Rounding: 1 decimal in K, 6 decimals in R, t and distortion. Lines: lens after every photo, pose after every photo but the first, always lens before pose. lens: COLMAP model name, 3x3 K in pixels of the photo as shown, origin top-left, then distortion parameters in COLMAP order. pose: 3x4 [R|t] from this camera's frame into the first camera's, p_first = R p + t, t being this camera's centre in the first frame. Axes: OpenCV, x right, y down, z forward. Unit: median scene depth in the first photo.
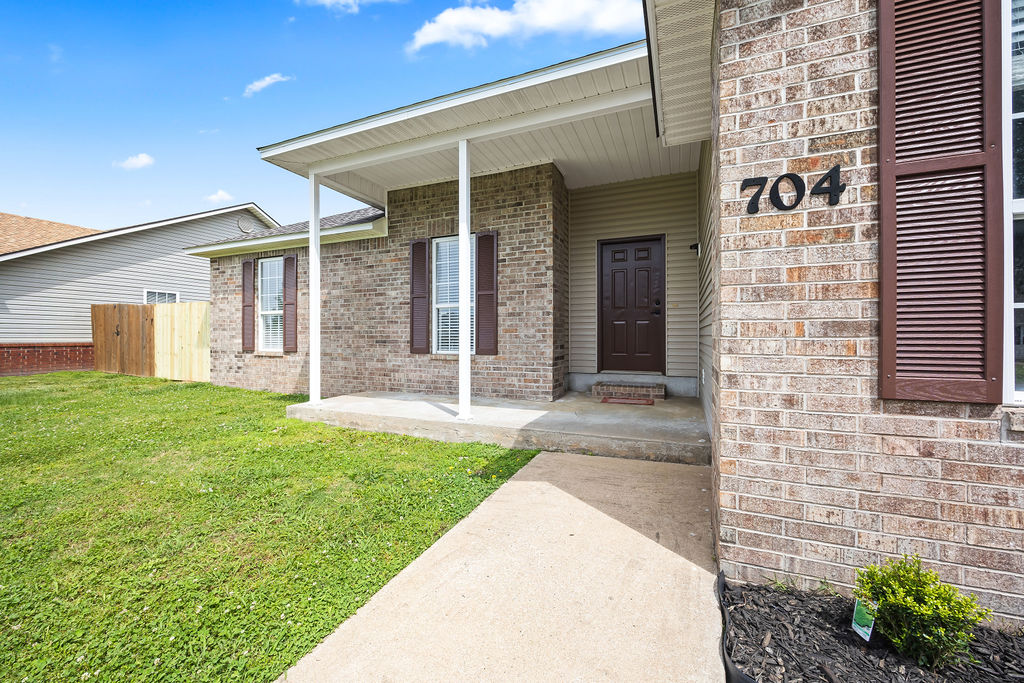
lens RADIAL K [[408.8, 0, 508.4], [0, 408.8, 337.0], [0, 0, 1]] dist [-0.007479, 0.001099]
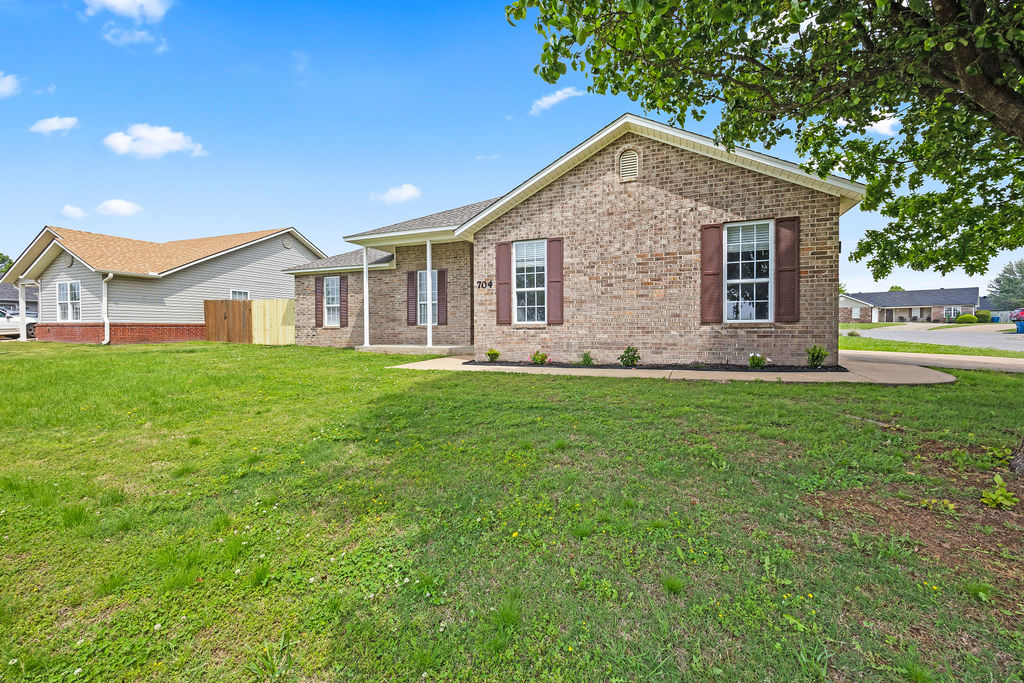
lens RADIAL K [[458.7, 0, 506.1], [0, 458.7, 336.9], [0, 0, 1]] dist [0.005417, 0.000253]
pose [[0.999995, -0.002613, -0.001965, 0.271328], [0.002652, 0.999789, 0.020352, 0.053031], [0.001912, -0.020357, 0.999791, -1.355874]]
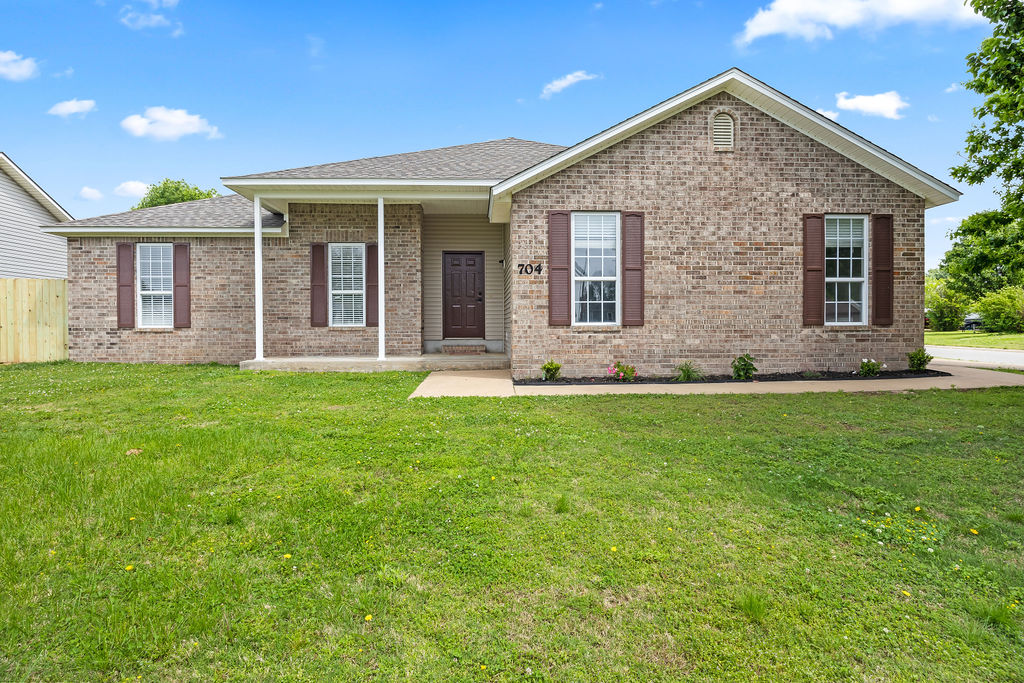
lens RADIAL K [[552.5, 0, 513.4], [0, 552.5, 339.2], [0, 0, 1]] dist [-0.016950, 0.000091]
pose [[0.894606, -0.010102, 0.446741, -0.457719], [0.001610, 0.999811, 0.019384, 0.047709], [-0.446852, -0.016622, 0.894453, -0.932504]]
